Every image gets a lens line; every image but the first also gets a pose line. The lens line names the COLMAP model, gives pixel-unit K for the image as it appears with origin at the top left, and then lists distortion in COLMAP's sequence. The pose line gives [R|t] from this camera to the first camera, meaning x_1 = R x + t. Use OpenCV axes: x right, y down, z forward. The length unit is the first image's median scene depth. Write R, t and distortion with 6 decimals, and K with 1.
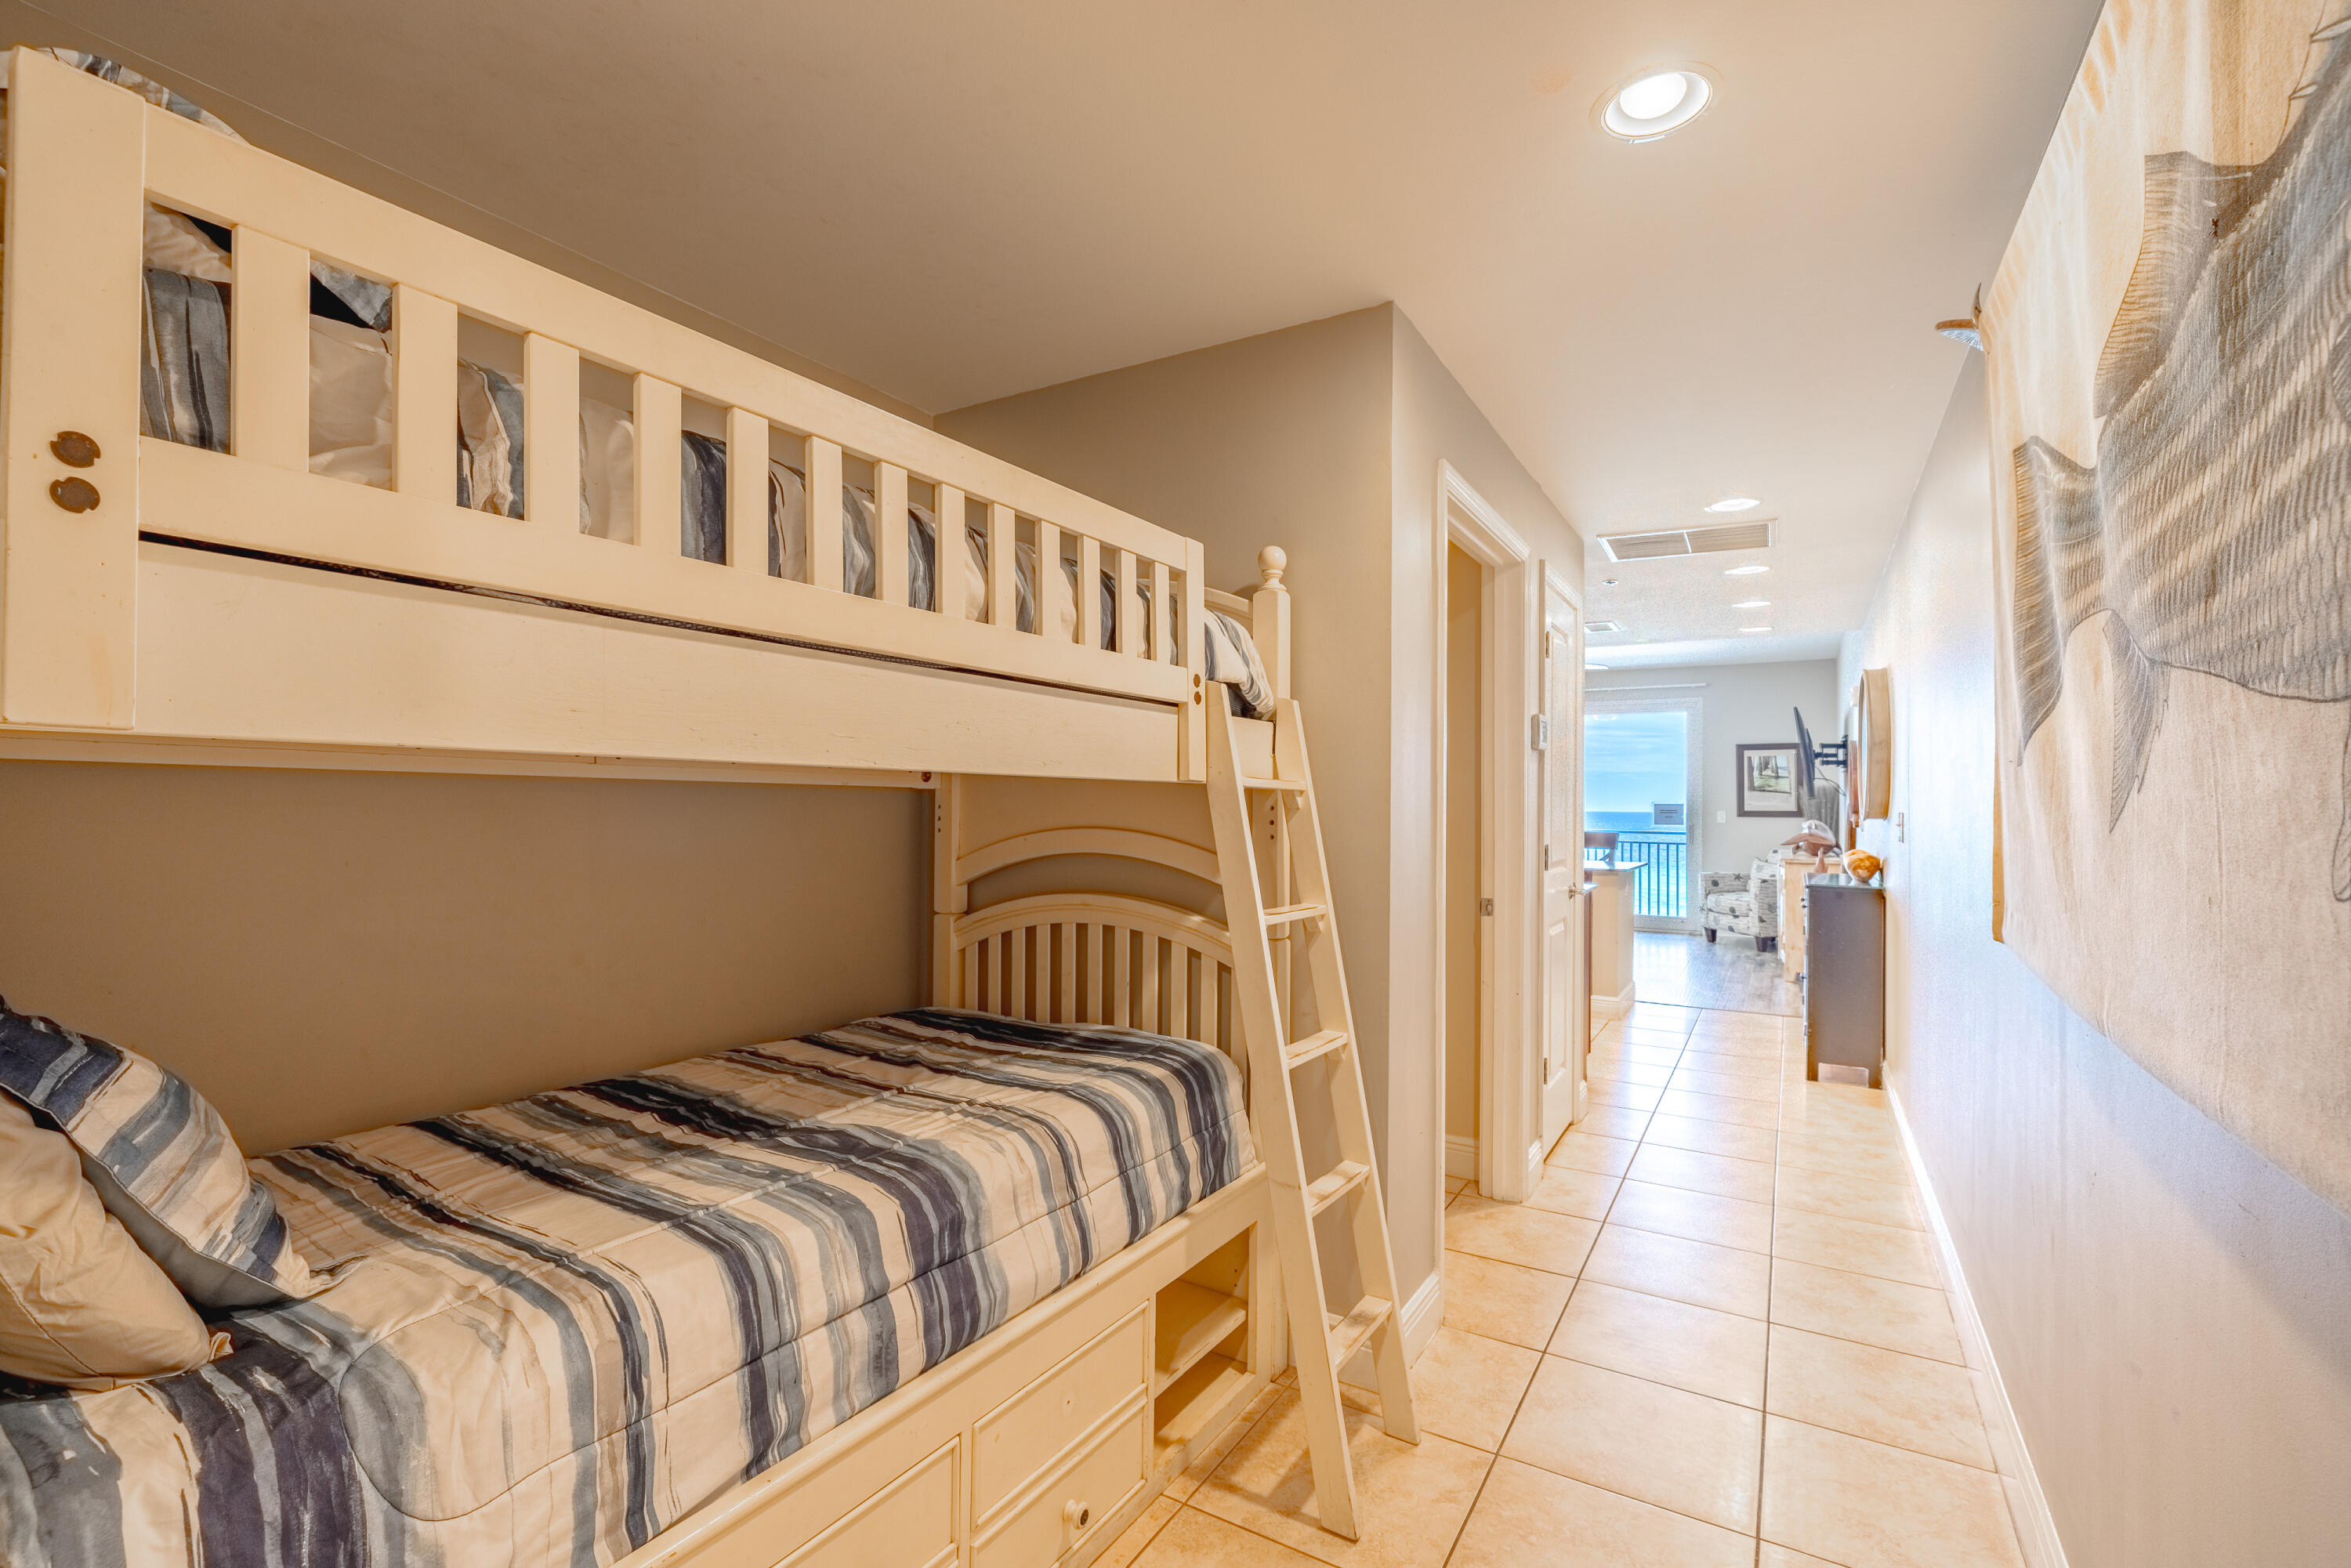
lens RADIAL K [[1042.0, 0, 1171.1], [0, 1042.0, 790.4], [0, 0, 1]] dist [0.000018, -0.000122]
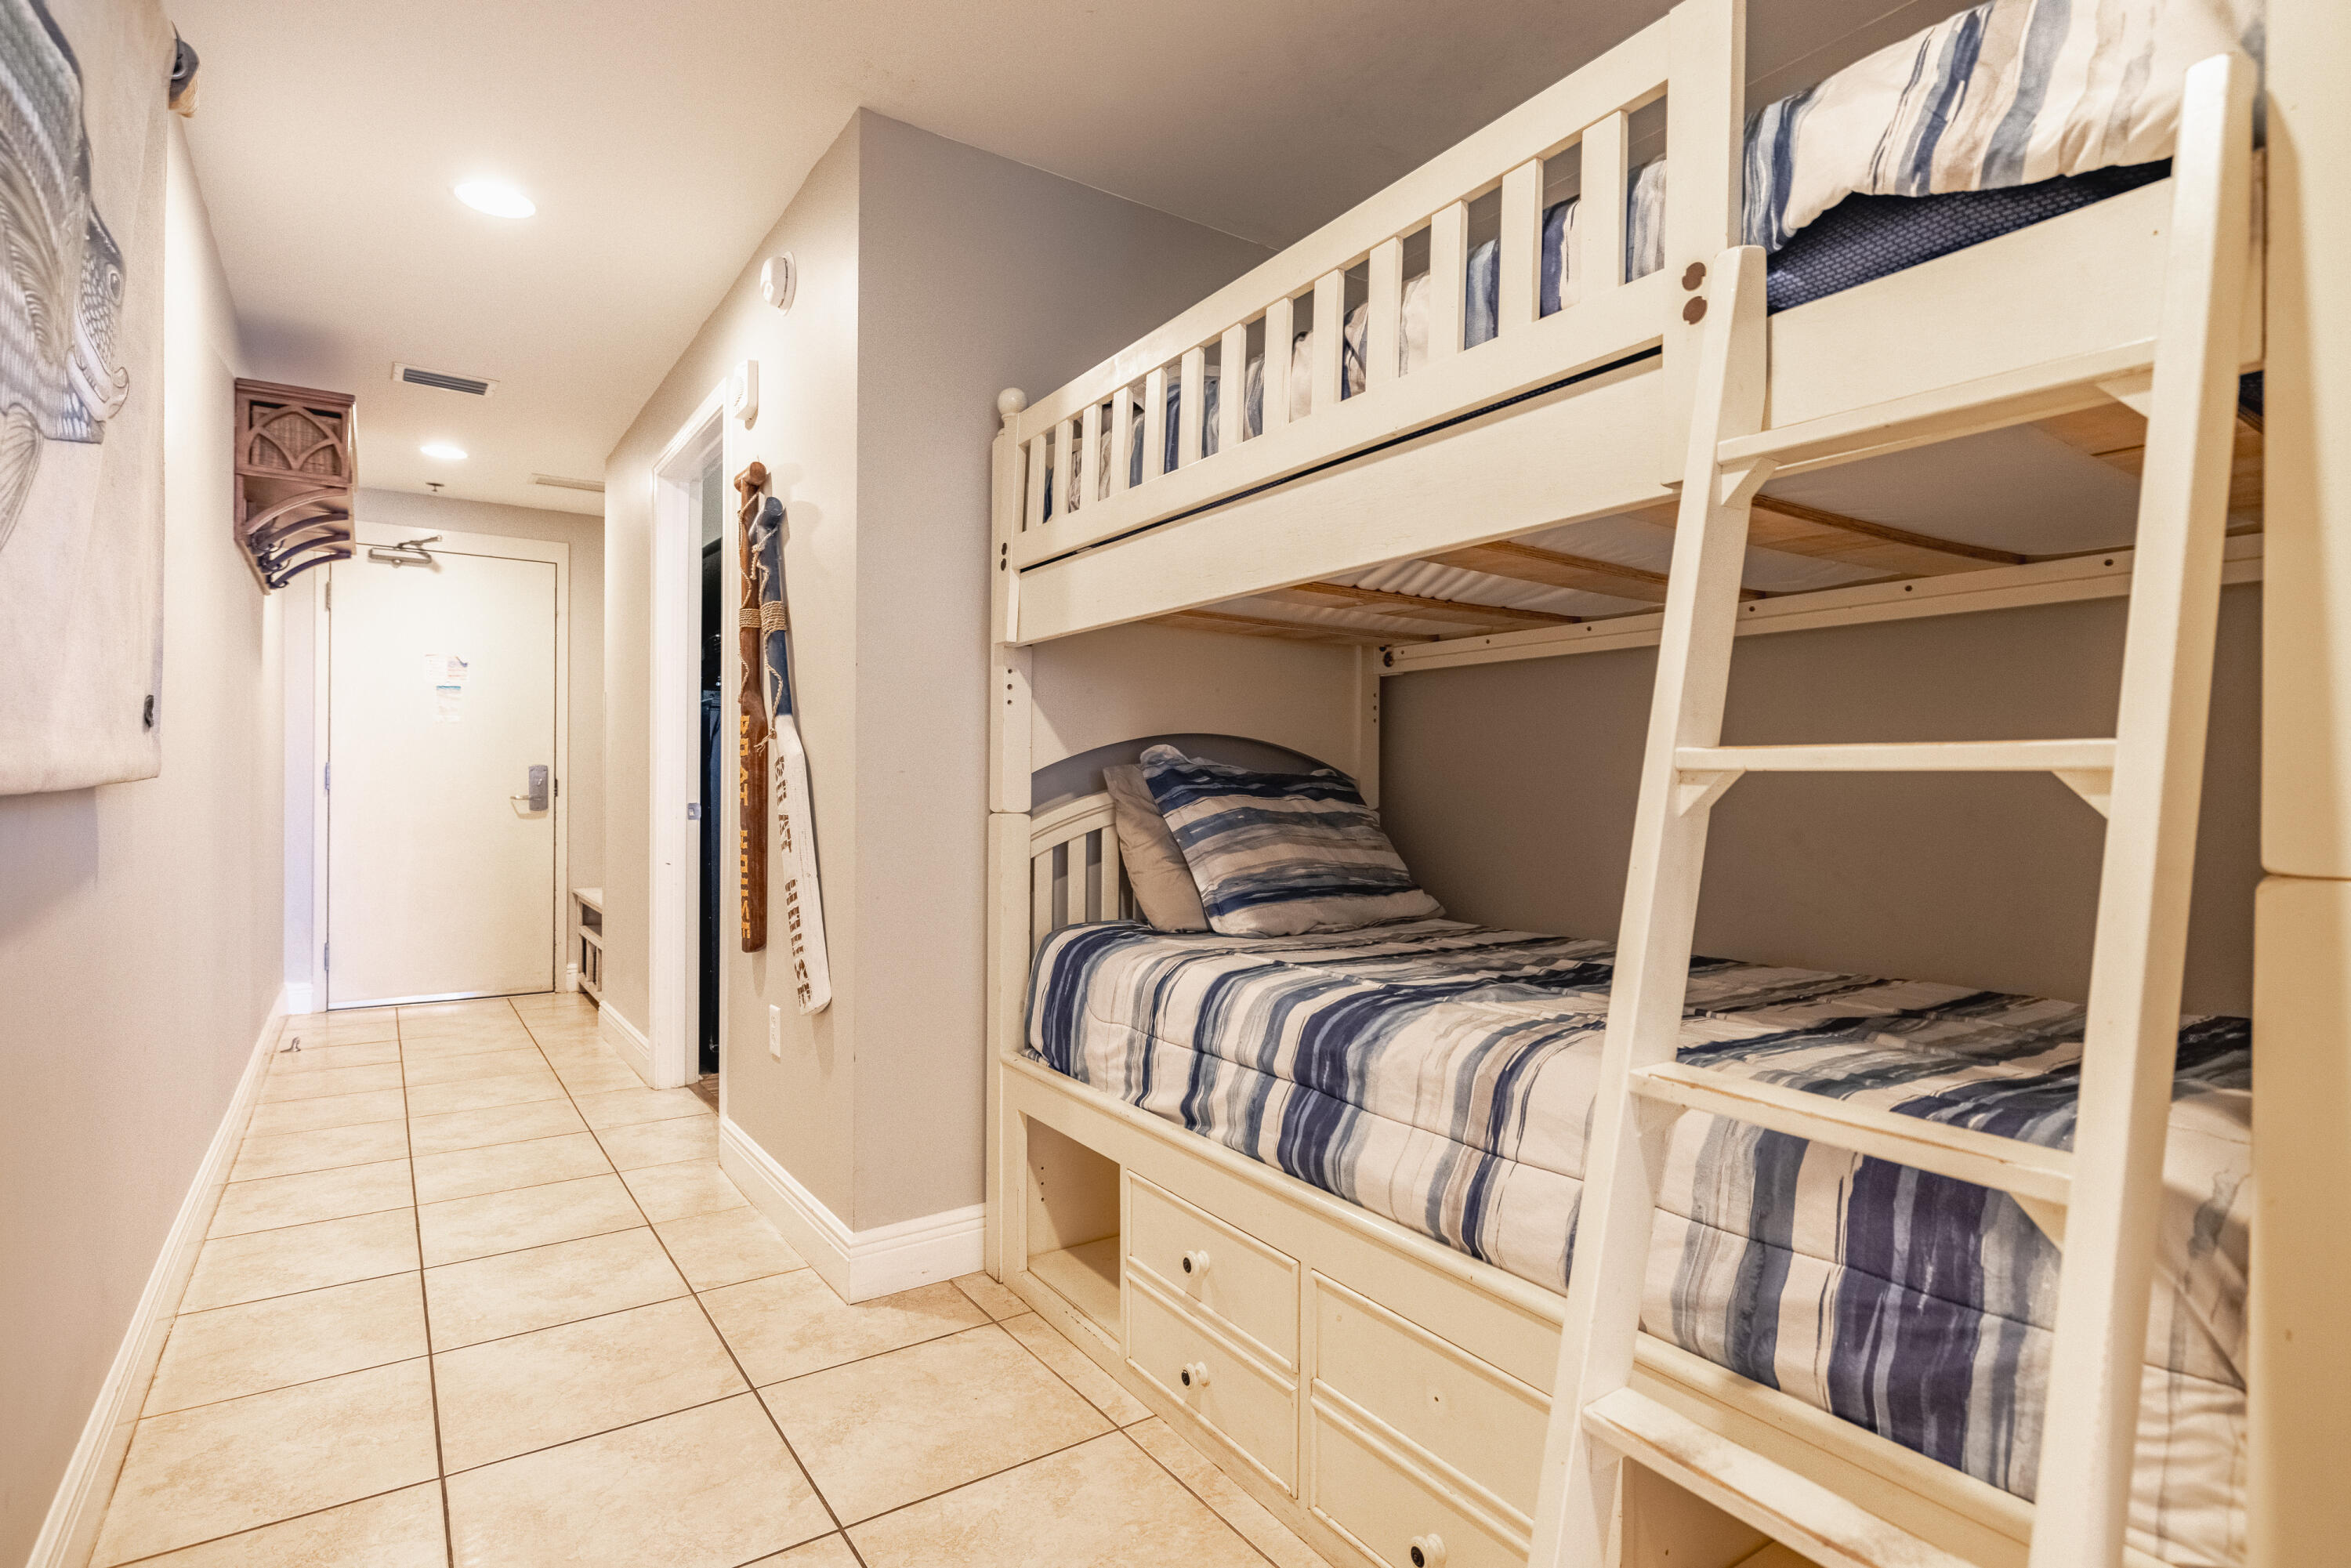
lens RADIAL K [[1188.2, 0, 1172.8], [0, 1188.2, 793.1], [0, 0, 1]] dist [0.001156, -0.000201]
pose [[-0.425707, -0.005908, -0.904842, 1.000297], [0.005602, 0.999942, -0.009165, 0.222985], [0.904844, -0.008971, -0.425650, 1.607813]]
